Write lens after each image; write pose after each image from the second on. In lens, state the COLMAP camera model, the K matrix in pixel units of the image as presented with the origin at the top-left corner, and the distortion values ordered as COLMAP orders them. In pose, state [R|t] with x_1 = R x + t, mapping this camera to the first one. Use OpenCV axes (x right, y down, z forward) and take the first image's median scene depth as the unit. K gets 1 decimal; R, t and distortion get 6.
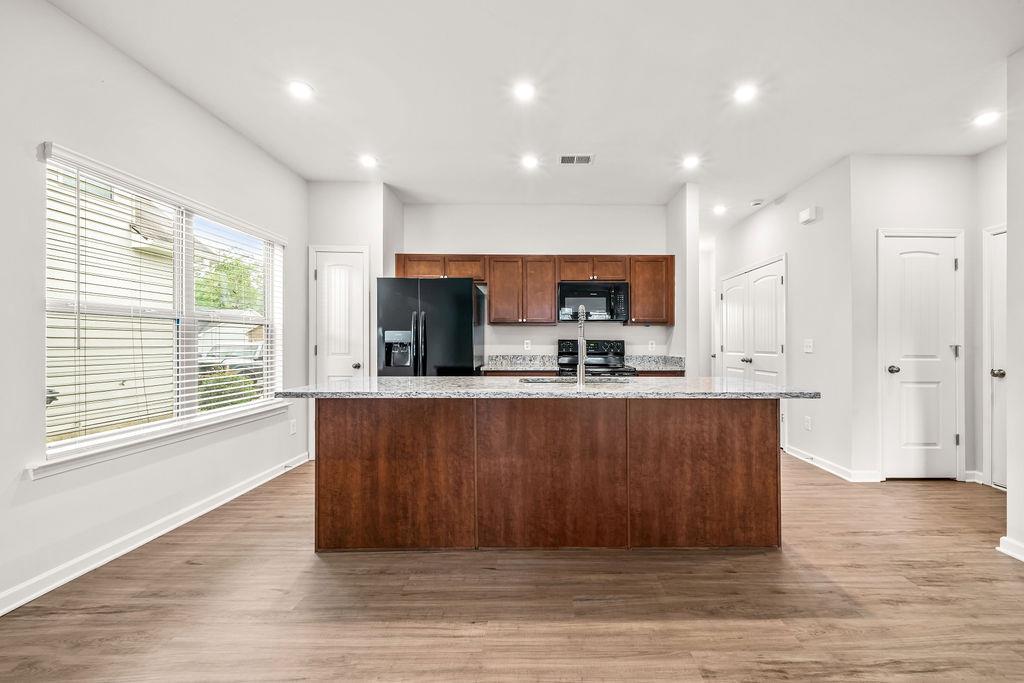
lens RADIAL K [[430.2, 0, 554.6], [0, 430.2, 344.1], [0, 0, 1]] dist [-0.001490, -0.000079]
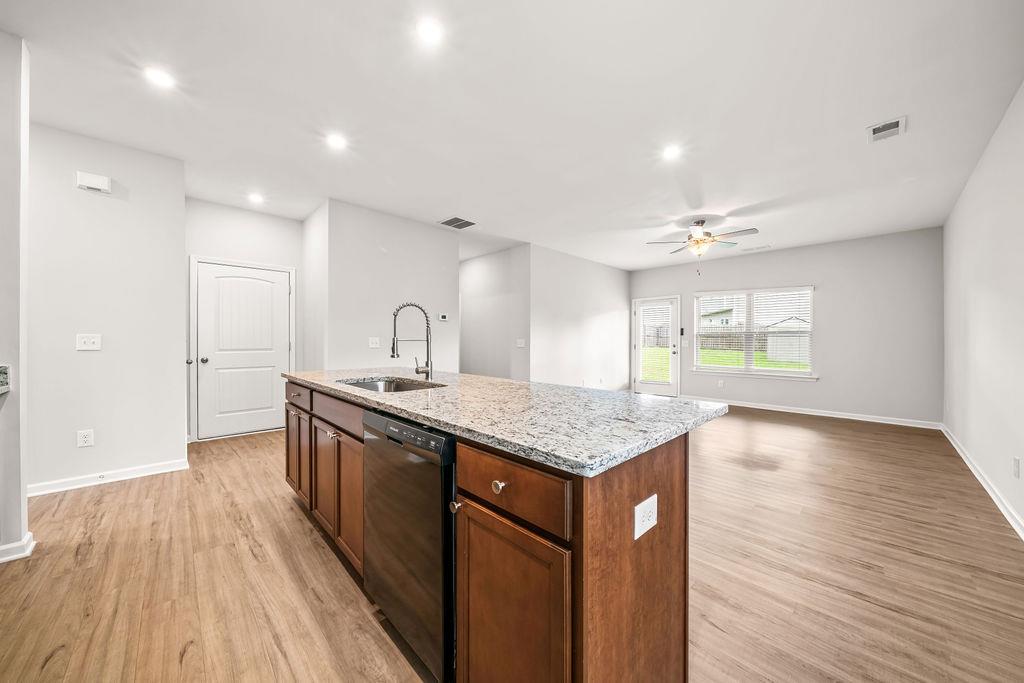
lens RADIAL K [[348.0, 0, 512.0], [0, 348.0, 341.5], [0, 0, 1]] dist [0.001599, 0.000108]
pose [[-0.683298, -0.006528, 0.730110, -0.402732], [-0.004106, 0.999979, 0.005099, -0.003426], [-0.730128, 0.000486, -0.683311, 0.811629]]
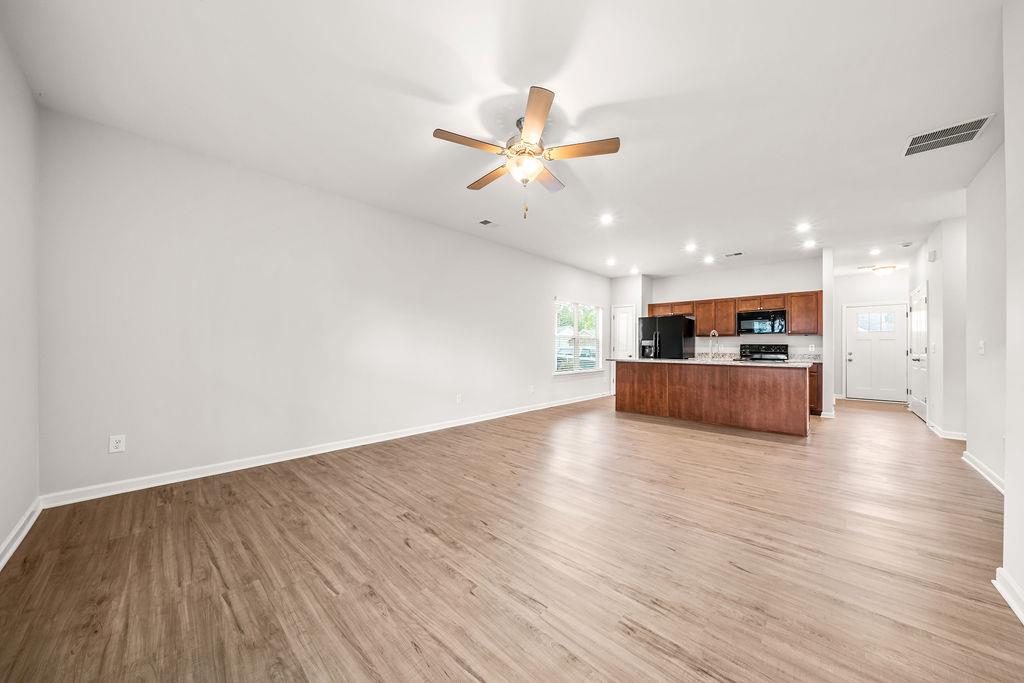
lens RADIAL K [[348.0, 0, 512.0], [0, 348.0, 341.5], [0, 0, 1]] dist [0.001599, 0.000108]
pose [[0.712183, -0.007769, -0.701951, 0.370916], [-0.008079, 0.999782, -0.019262, 0.014387], [0.701947, 0.019389, 0.711965, -0.721827]]
